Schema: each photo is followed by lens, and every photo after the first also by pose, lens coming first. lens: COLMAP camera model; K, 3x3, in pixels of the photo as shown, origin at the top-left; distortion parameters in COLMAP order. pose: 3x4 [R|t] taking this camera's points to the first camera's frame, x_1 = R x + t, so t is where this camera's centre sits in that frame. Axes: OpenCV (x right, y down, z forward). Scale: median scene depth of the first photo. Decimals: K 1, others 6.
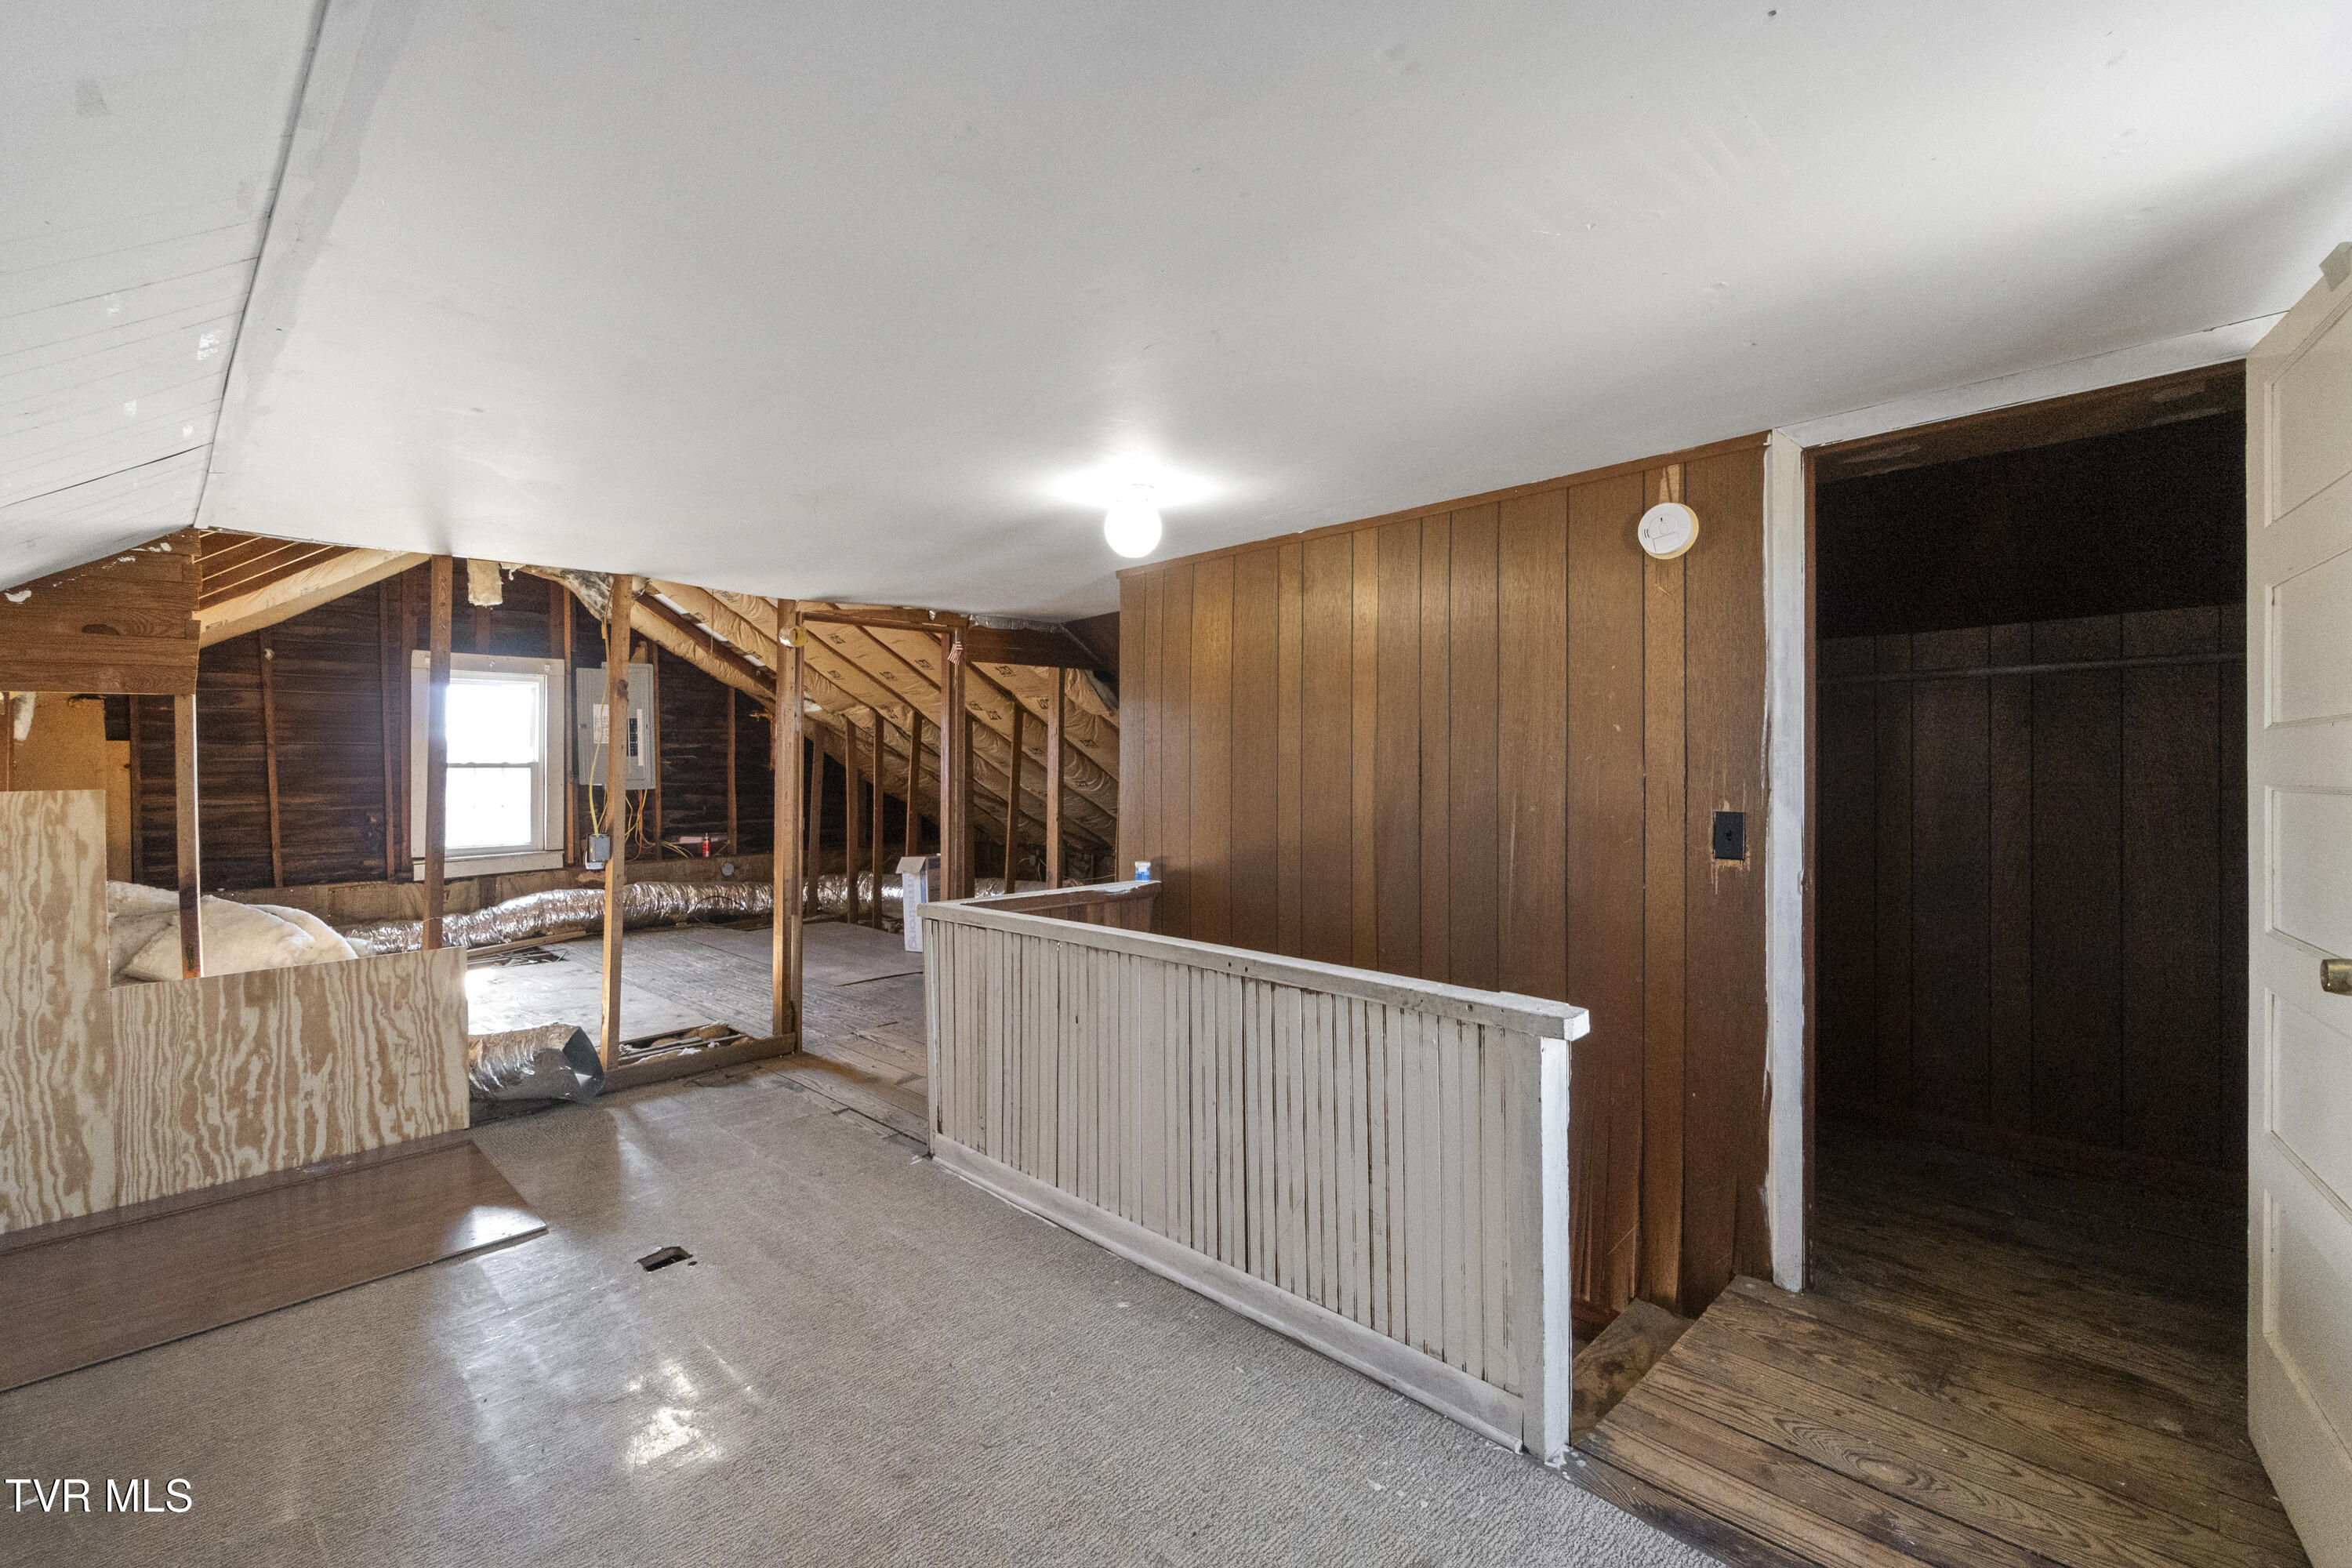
lens RADIAL K [[1053.2, 0, 1183.6], [0, 1053.2, 764.8], [0, 0, 1]] dist [-0.000787, 0.000213]
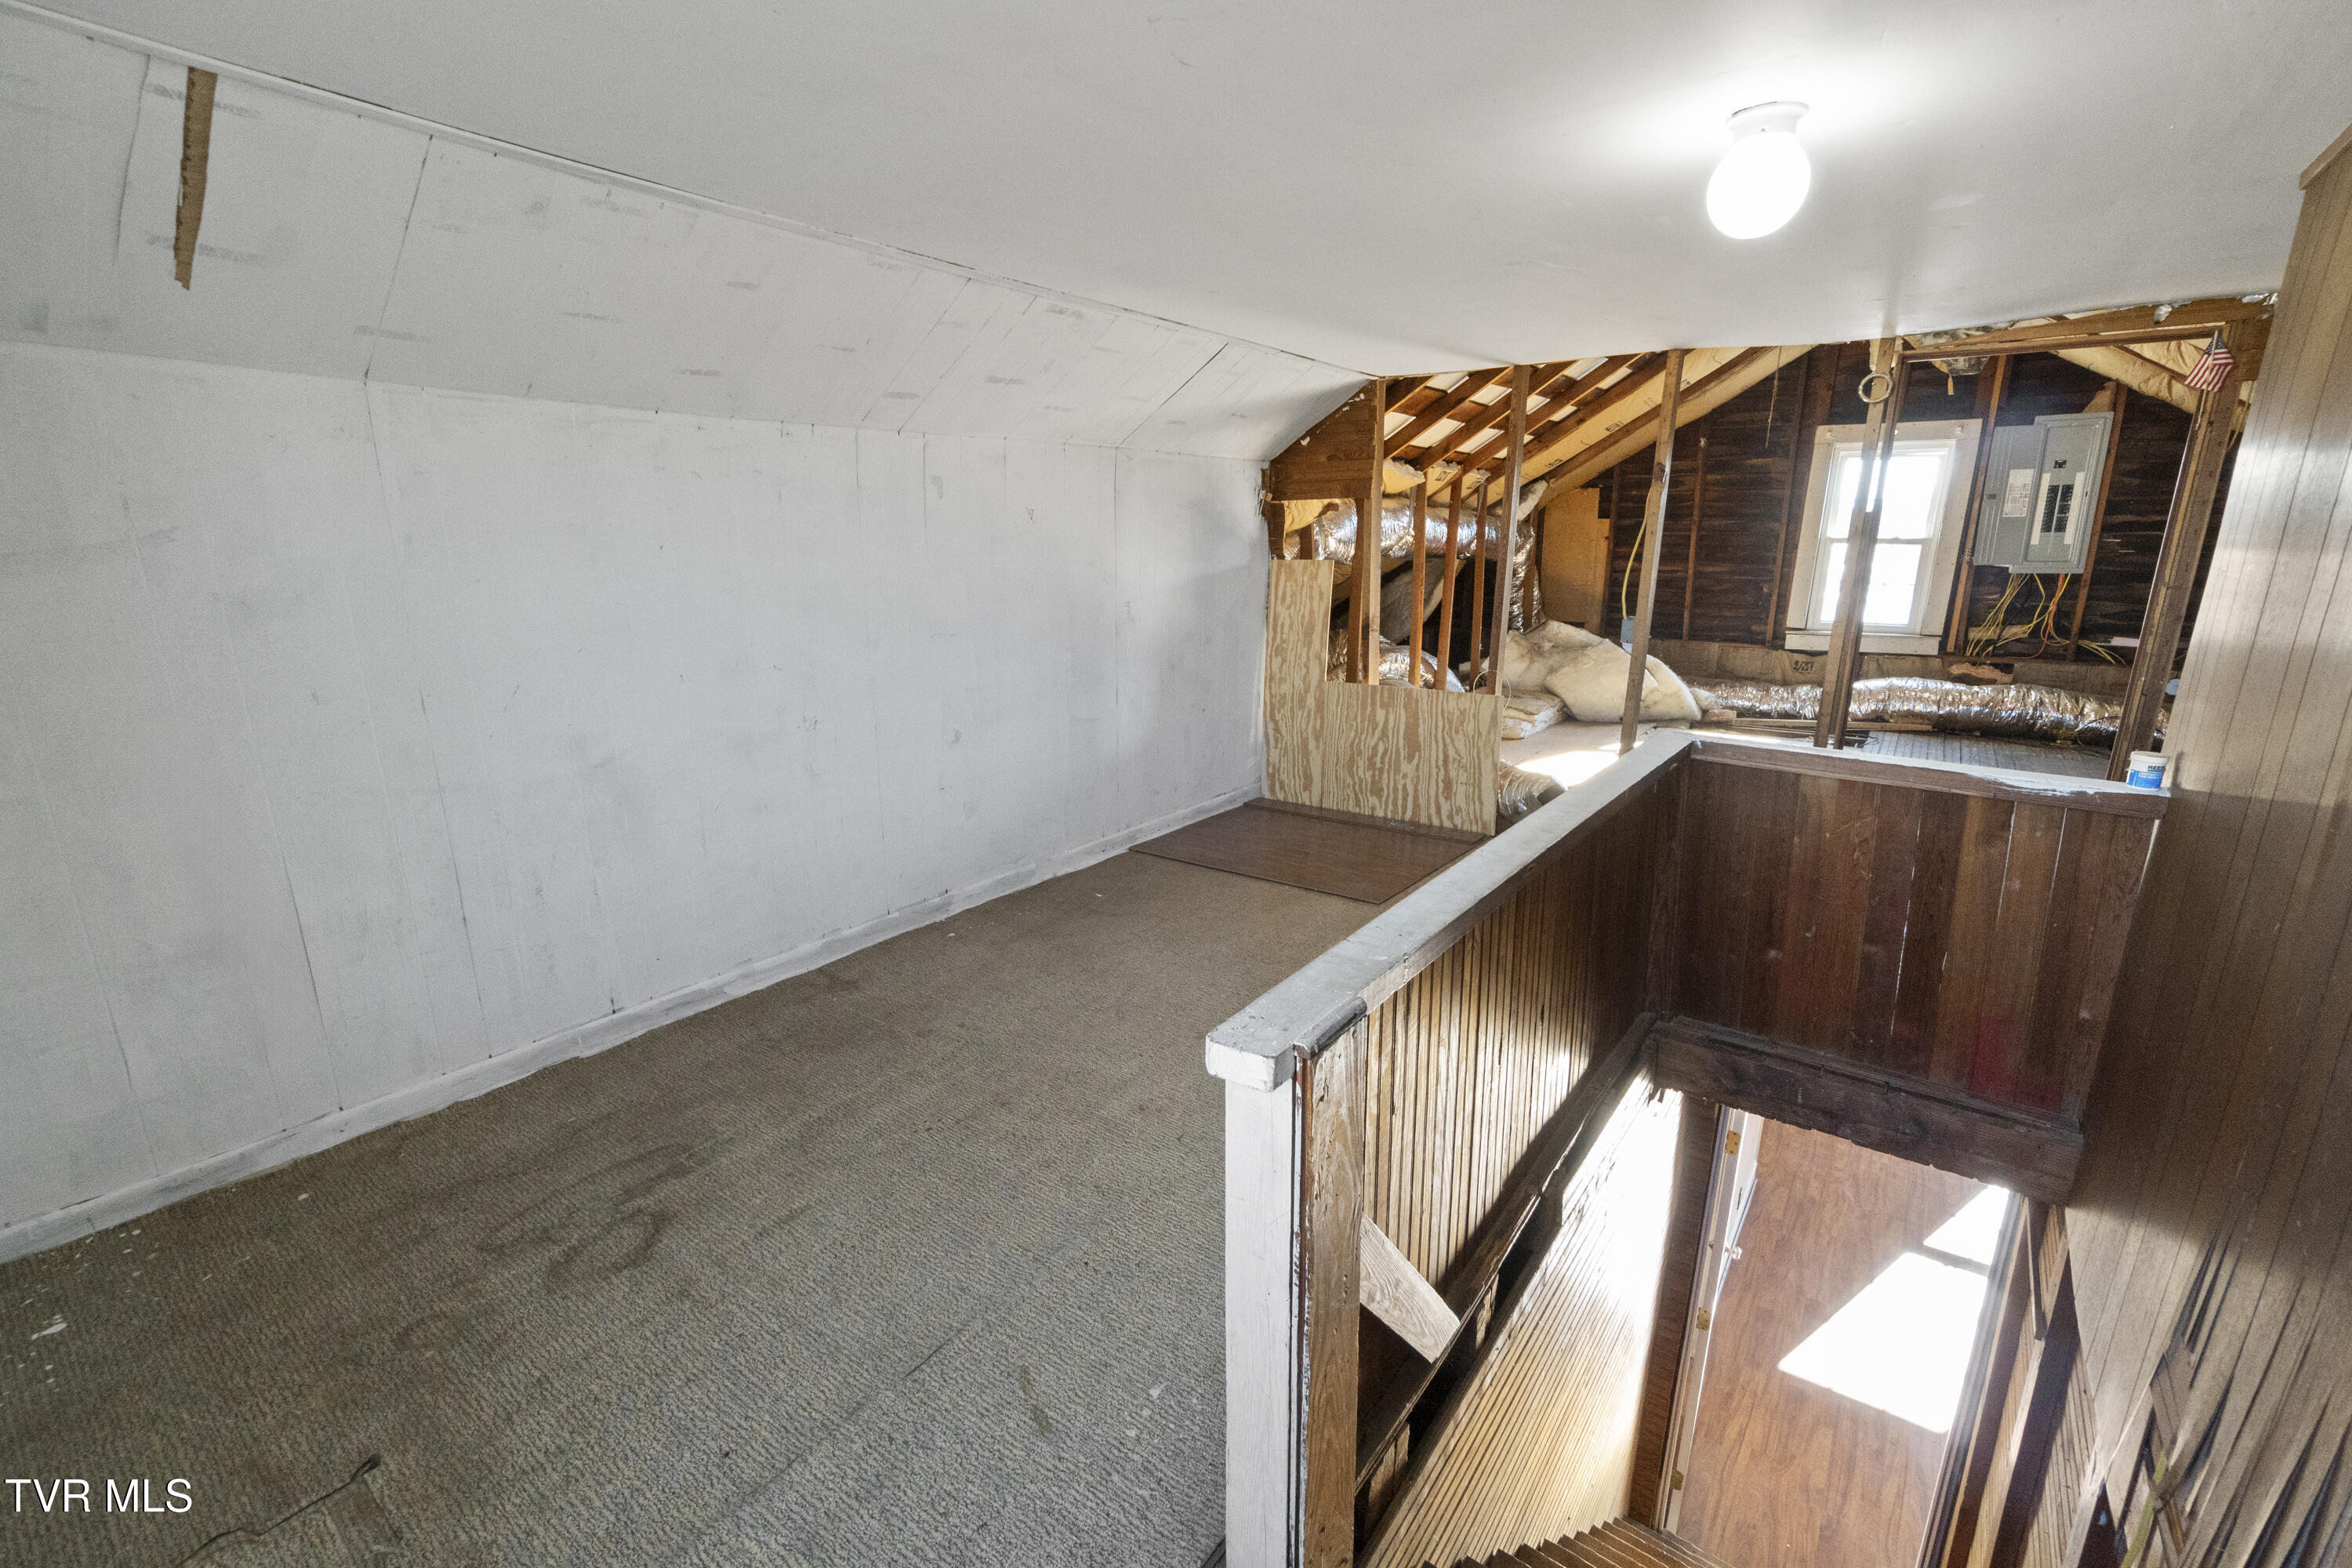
lens RADIAL K [[1022.4, 0, 1178.4], [0, 1022.4, 788.2], [0, 0, 1]] dist [-0.001630, 0.000408]
pose [[0.128616, 0.251150, -0.959365, 0.228713], [-0.005662, 0.967570, 0.252539, -0.013507], [0.991678, -0.027049, 0.125867, 0.226530]]
